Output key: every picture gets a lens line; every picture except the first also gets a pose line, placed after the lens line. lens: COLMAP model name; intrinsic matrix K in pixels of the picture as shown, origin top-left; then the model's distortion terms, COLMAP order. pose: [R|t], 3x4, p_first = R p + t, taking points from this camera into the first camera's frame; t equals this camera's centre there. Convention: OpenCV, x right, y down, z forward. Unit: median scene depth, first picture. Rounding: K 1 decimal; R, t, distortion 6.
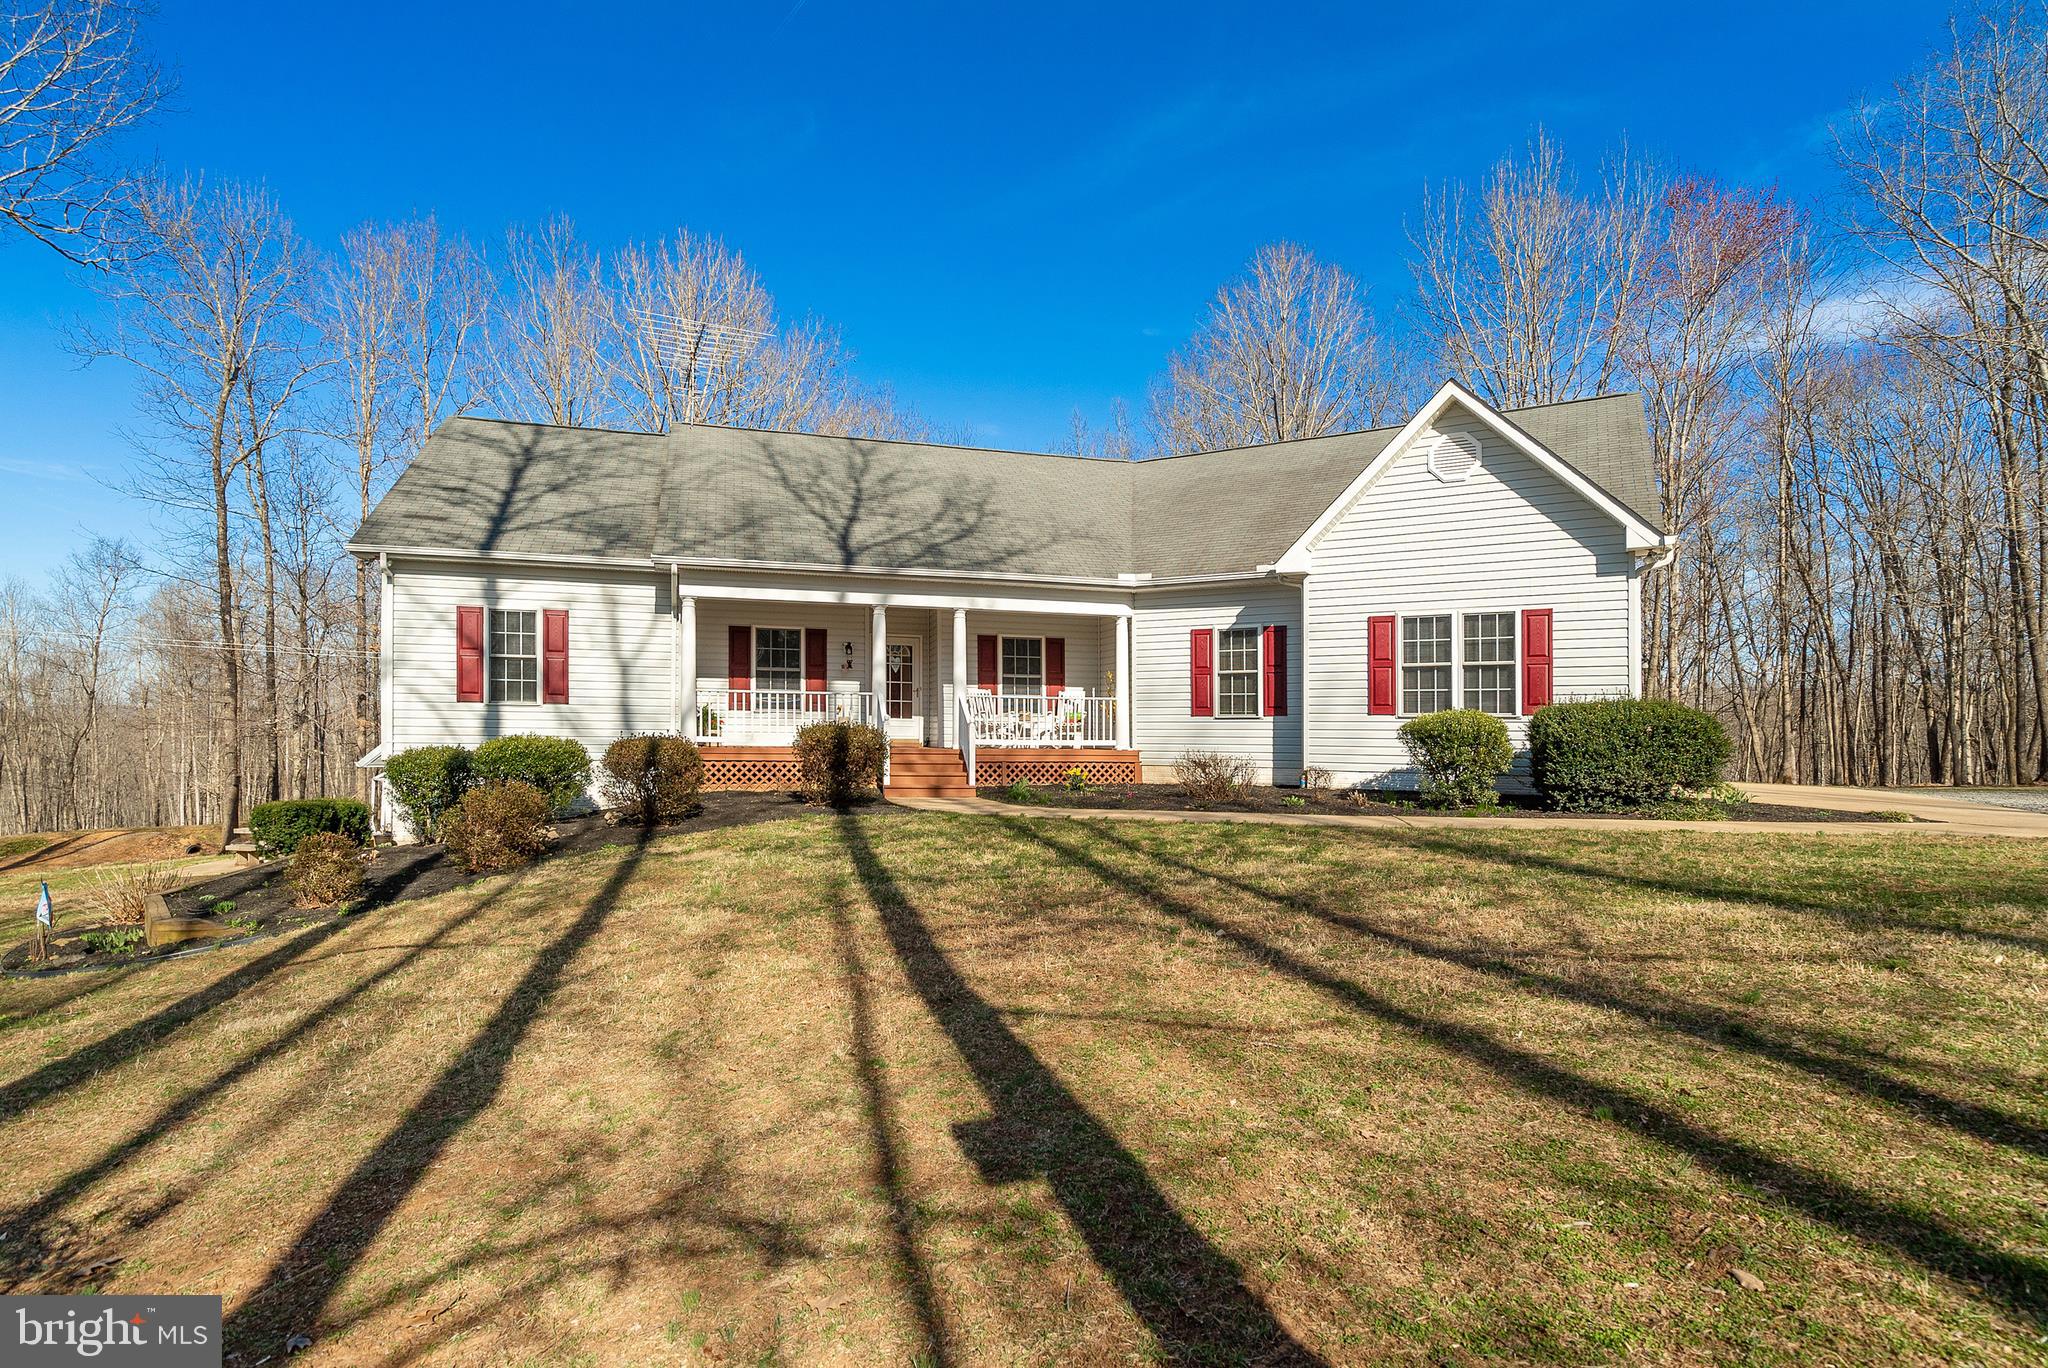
lens RADIAL K [[927.3, 0, 1042.6], [0, 927.3, 694.6], [0, 0, 1]] dist [-0.005167, 0.000187]
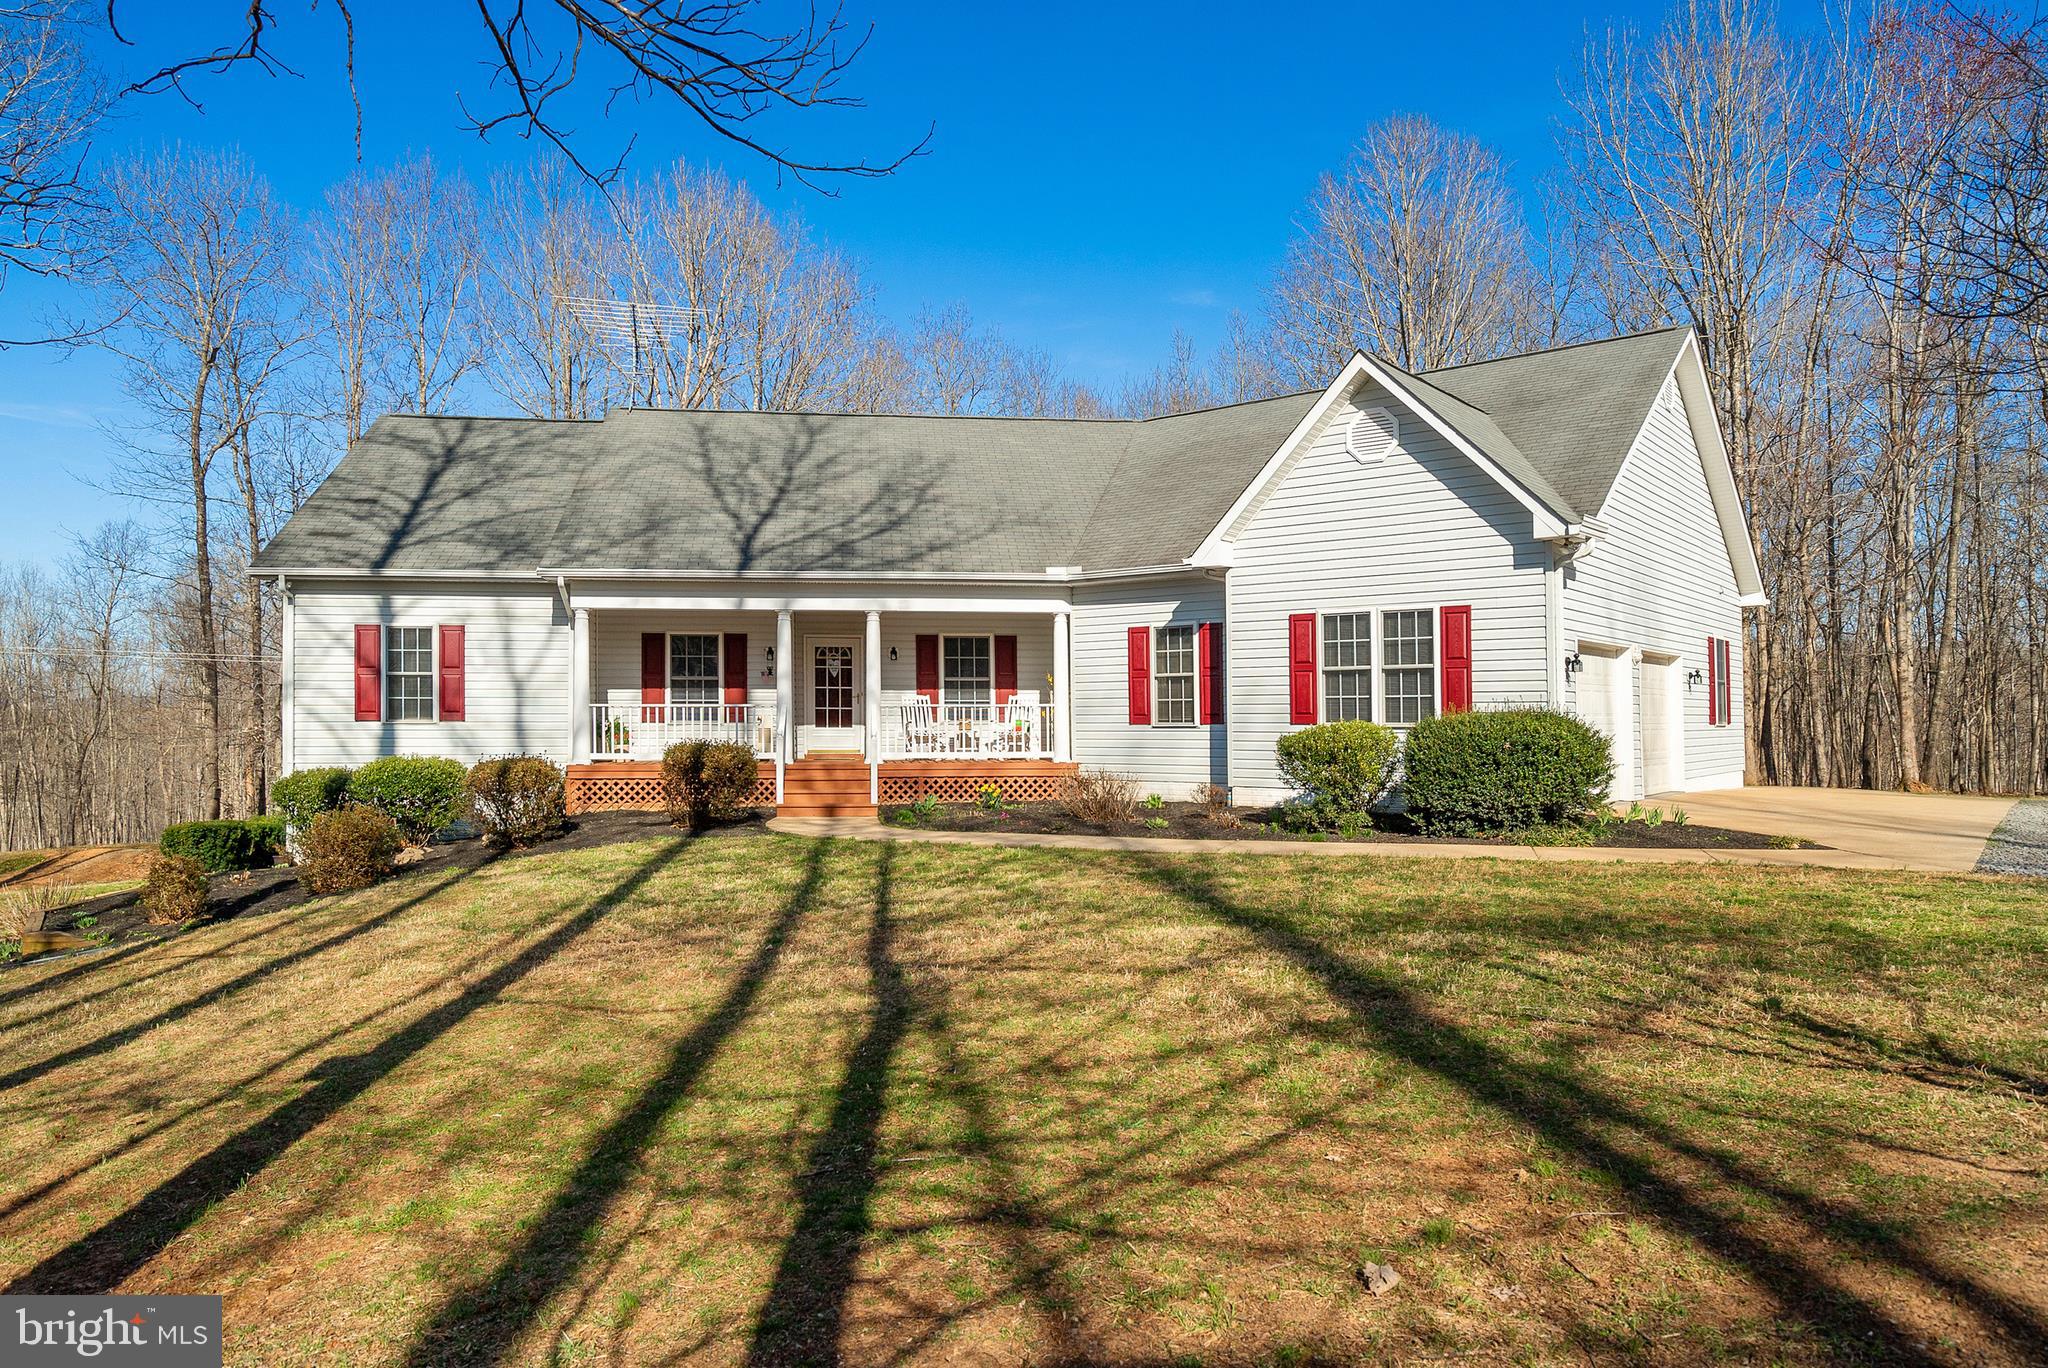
lens RADIAL K [[1179.3, 0, 1054.5], [0, 1179.3, 661.6], [0, 0, 1]] dist [0.006824, -0.002406]
pose [[0.991342, -0.017208, -0.130174, 0.241509], [0.015901, 0.999812, -0.011071, -0.026215], [0.130340, 0.008906, 0.991429, -0.139711]]
